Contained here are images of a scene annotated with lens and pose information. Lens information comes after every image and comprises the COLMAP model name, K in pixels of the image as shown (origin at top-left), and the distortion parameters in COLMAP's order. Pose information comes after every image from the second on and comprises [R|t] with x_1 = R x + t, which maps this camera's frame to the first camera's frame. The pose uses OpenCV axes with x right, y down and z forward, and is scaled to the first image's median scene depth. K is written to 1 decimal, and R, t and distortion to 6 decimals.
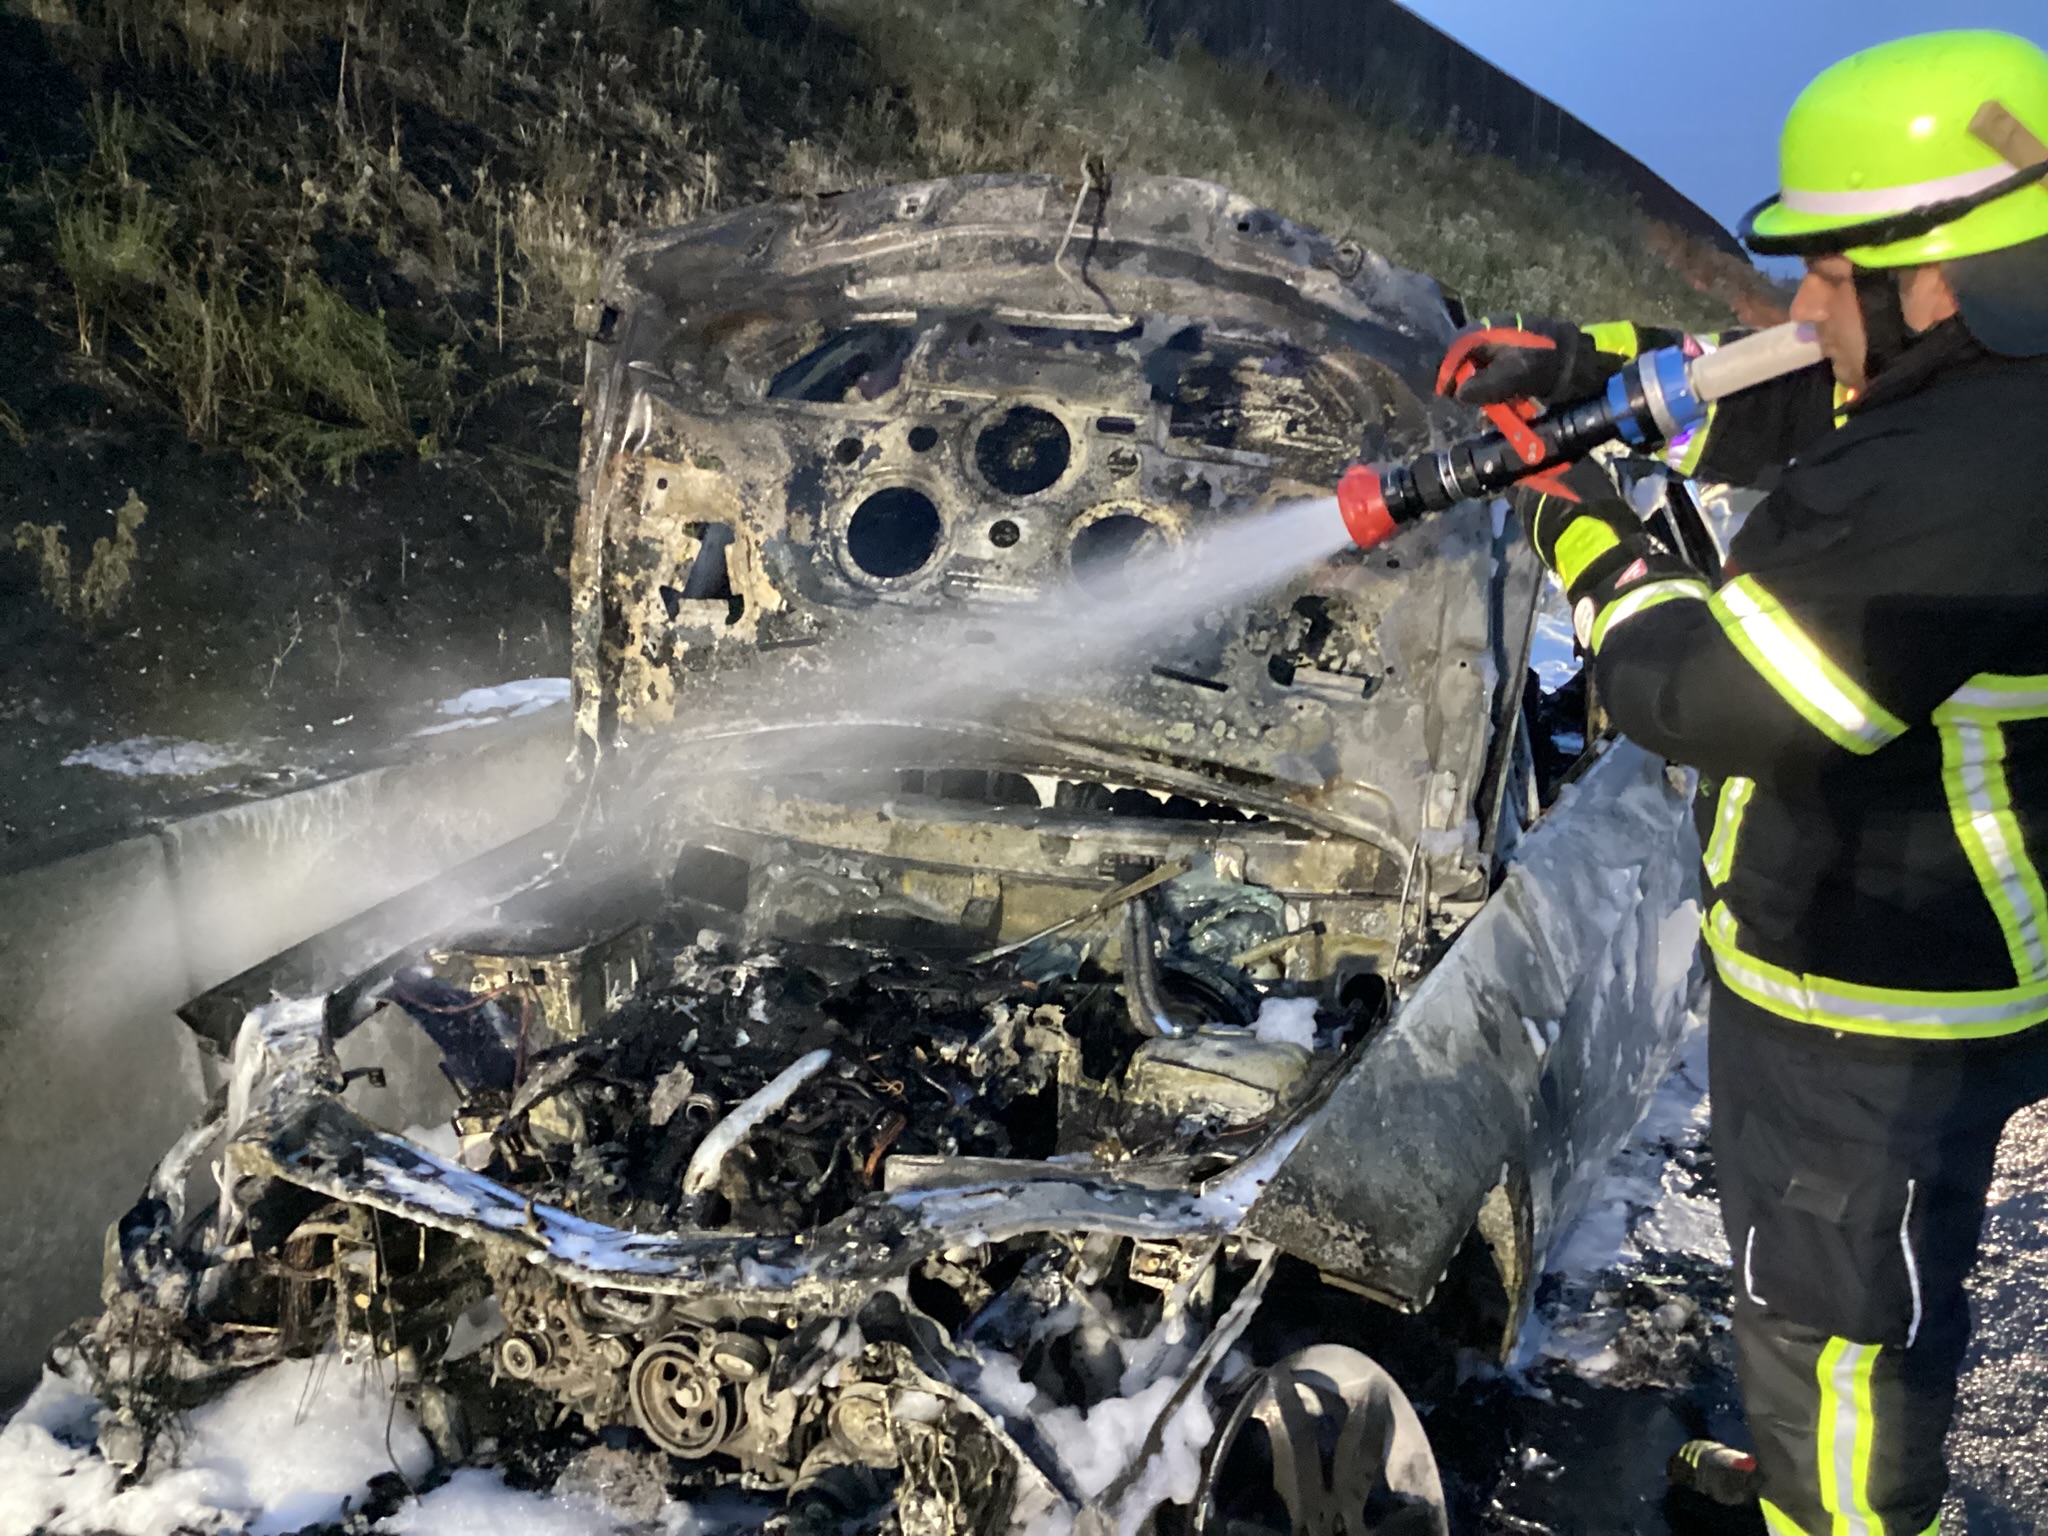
lens RADIAL K [[1878.6, 0, 1025.4], [0, 1878.6, 801.2], [0, 0, 1]] dist [0.101657, -0.223226]
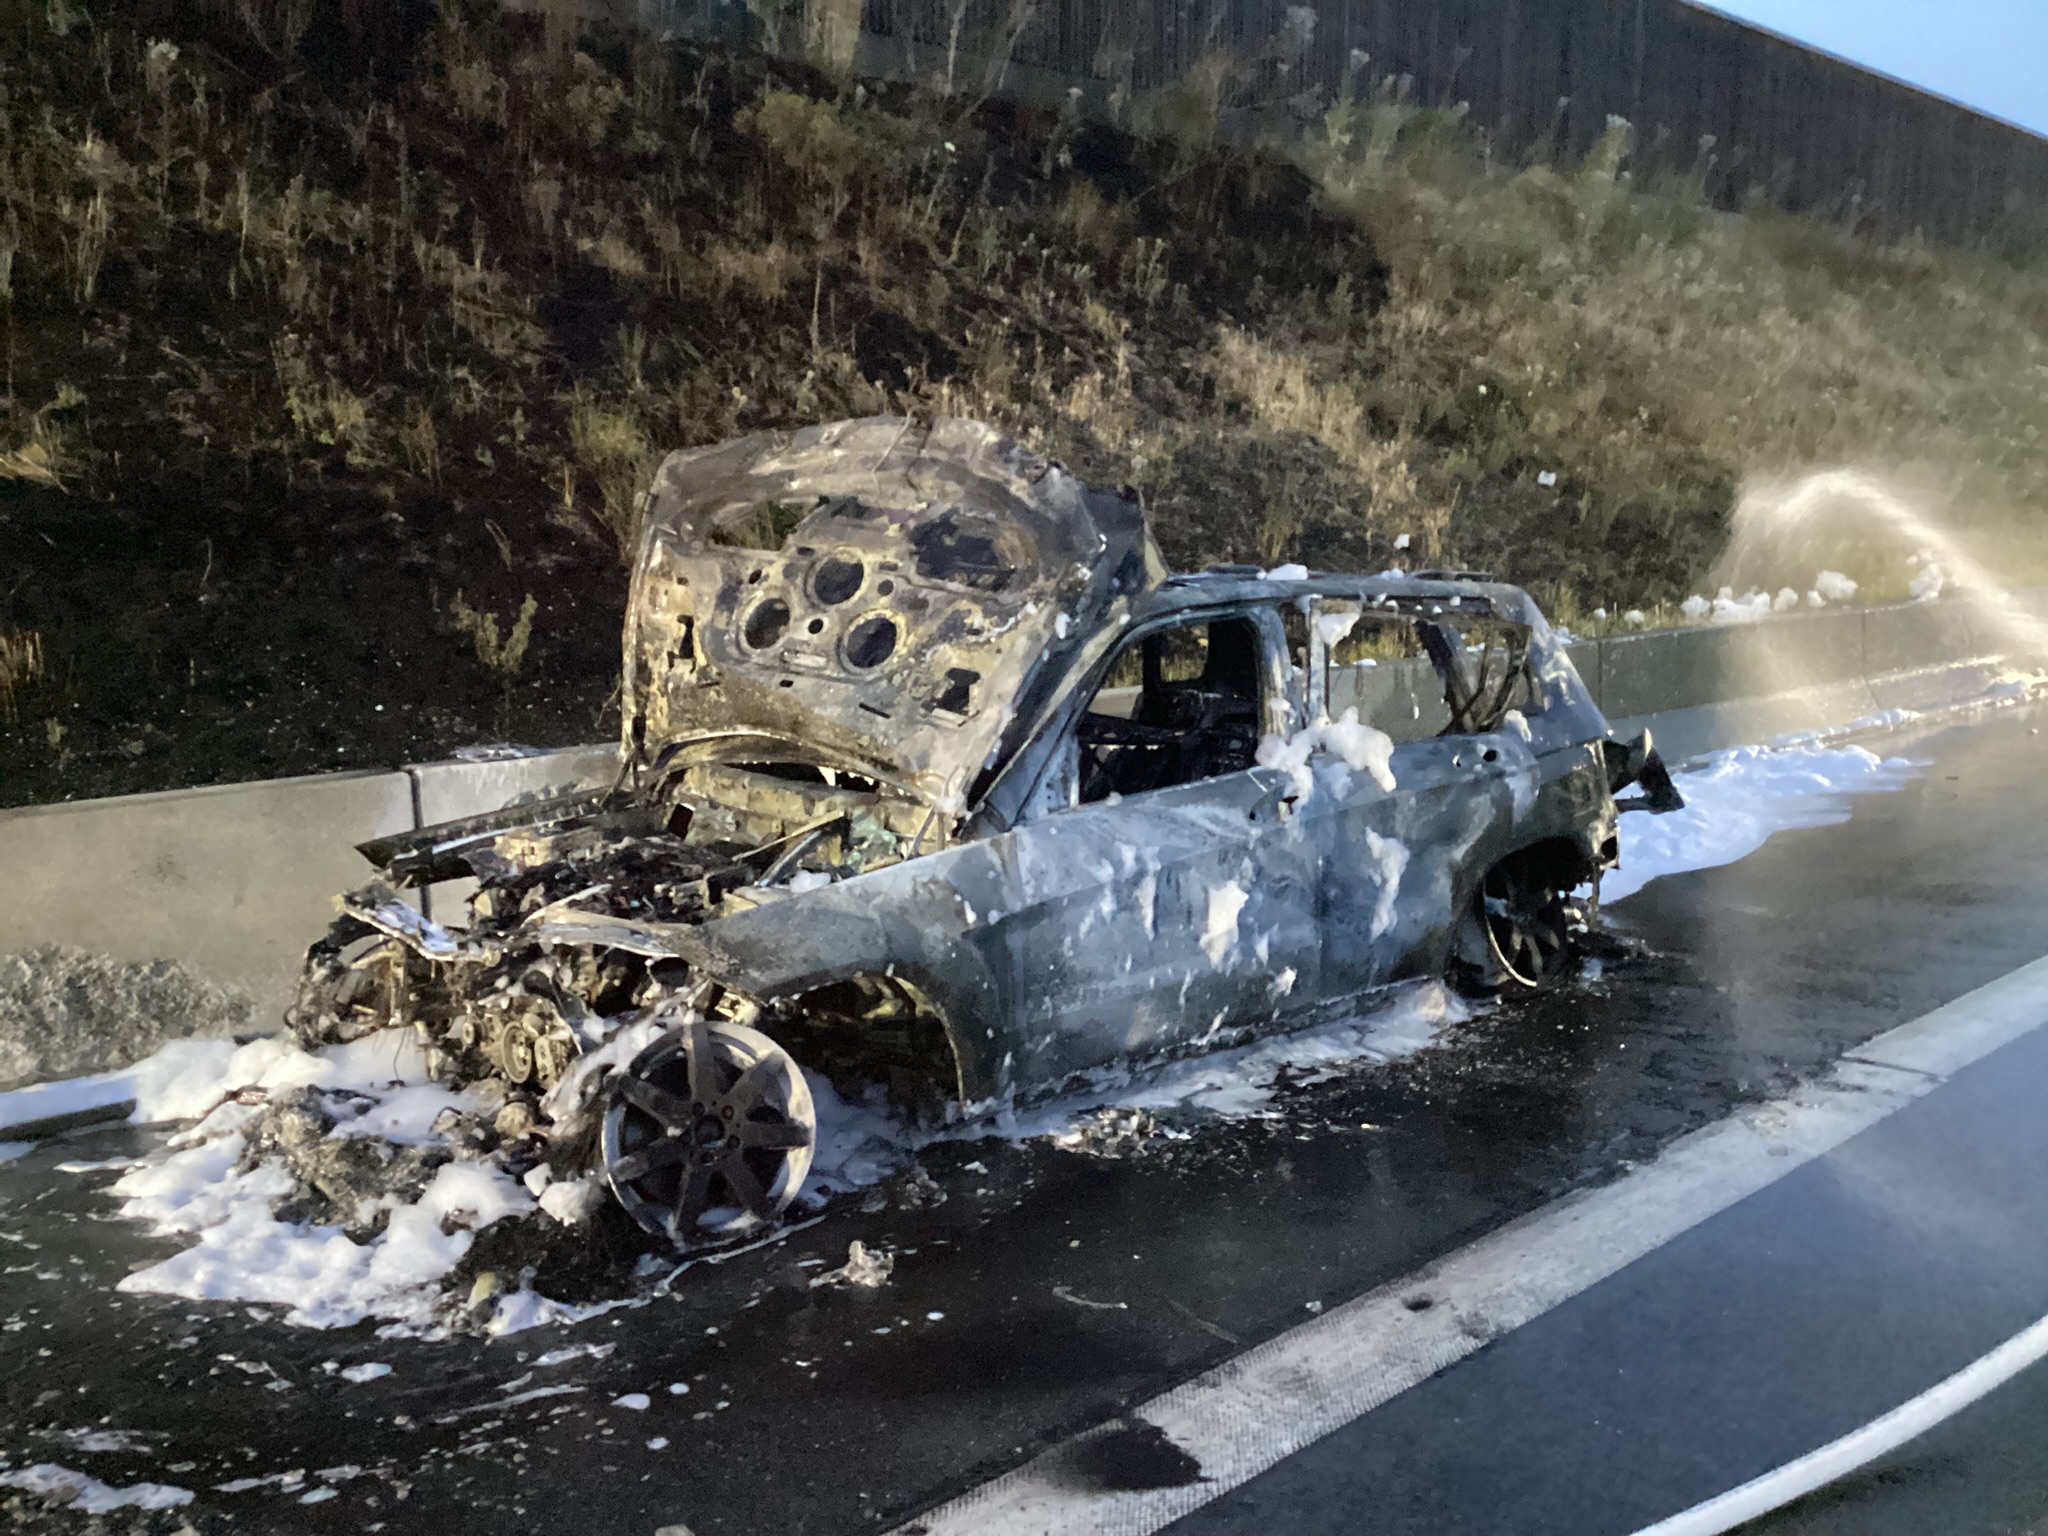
lens RADIAL K [[1878.6, 0, 1025.4], [0, 1878.6, 801.2], [0, 0, 1]] dist [0.101657, -0.223226]
pose [[0.935777, 0.067461, -0.346078, 0.752129], [-0.091269, 0.994418, -0.052943, 0.088499], [0.340575, 0.081129, 0.936711, -0.522432]]
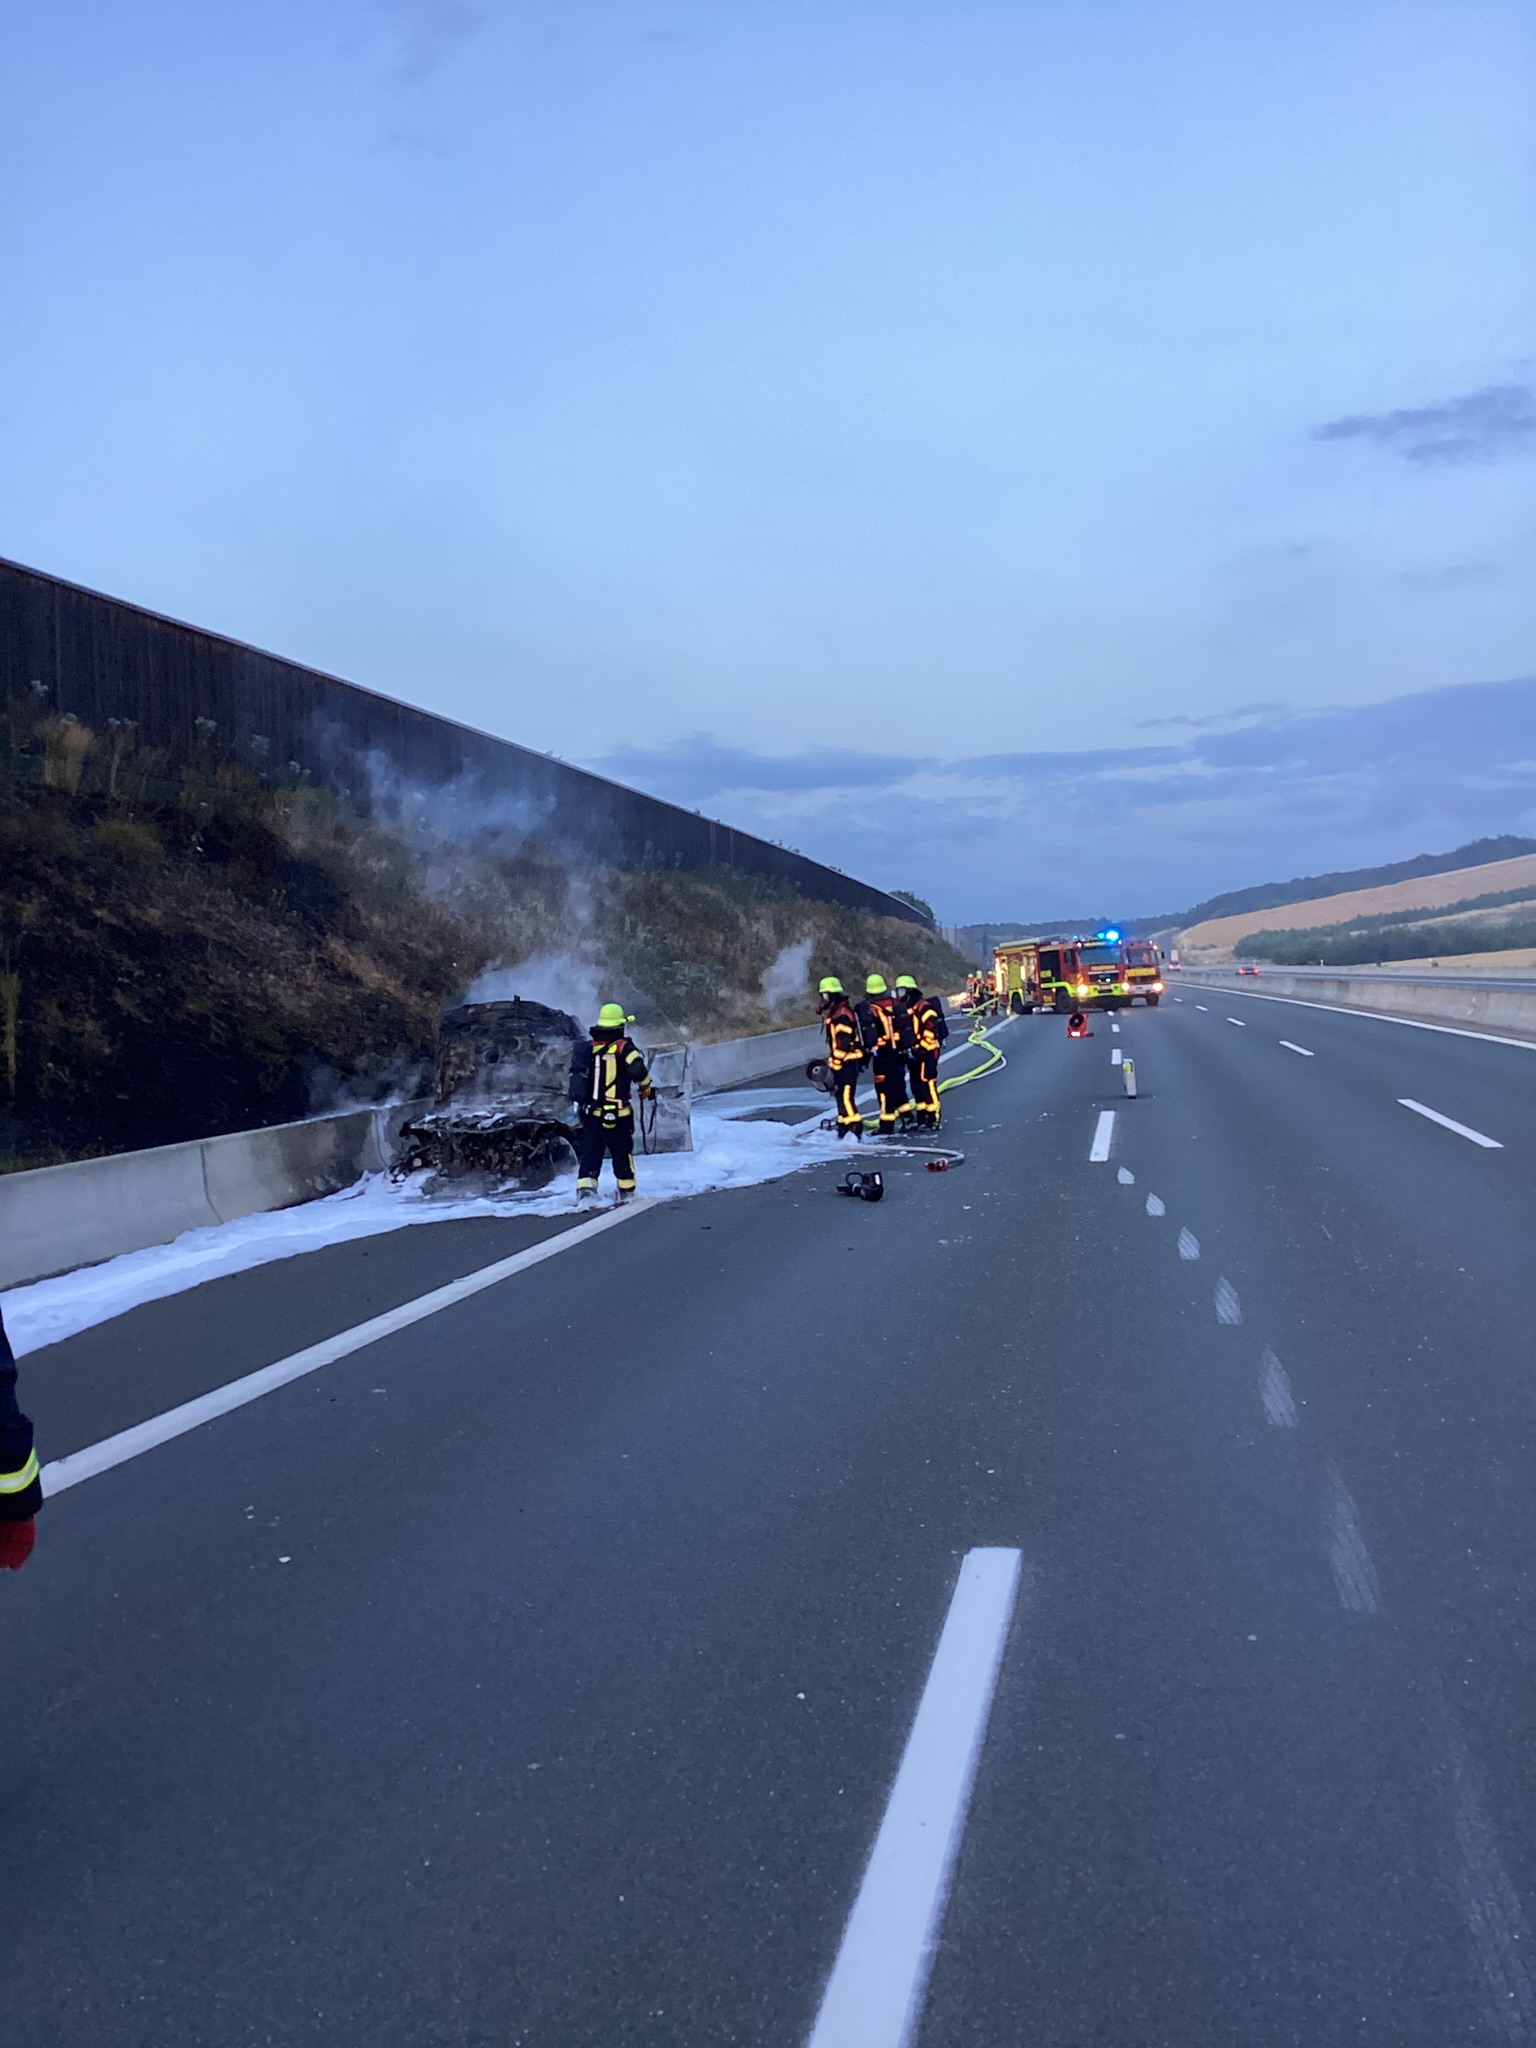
lens RADIAL K [[1878.6, 0, 768.0], [0, 1878.6, 1024.0], [0, 0, 1]] dist [0.101657, -0.223226]
pose [[0.966952, -0.036207, 0.252374, -0.785806], [0.091524, 0.973181, -0.211048, 1.219229], [-0.237964, 0.227172, 0.944334, -5.451262]]
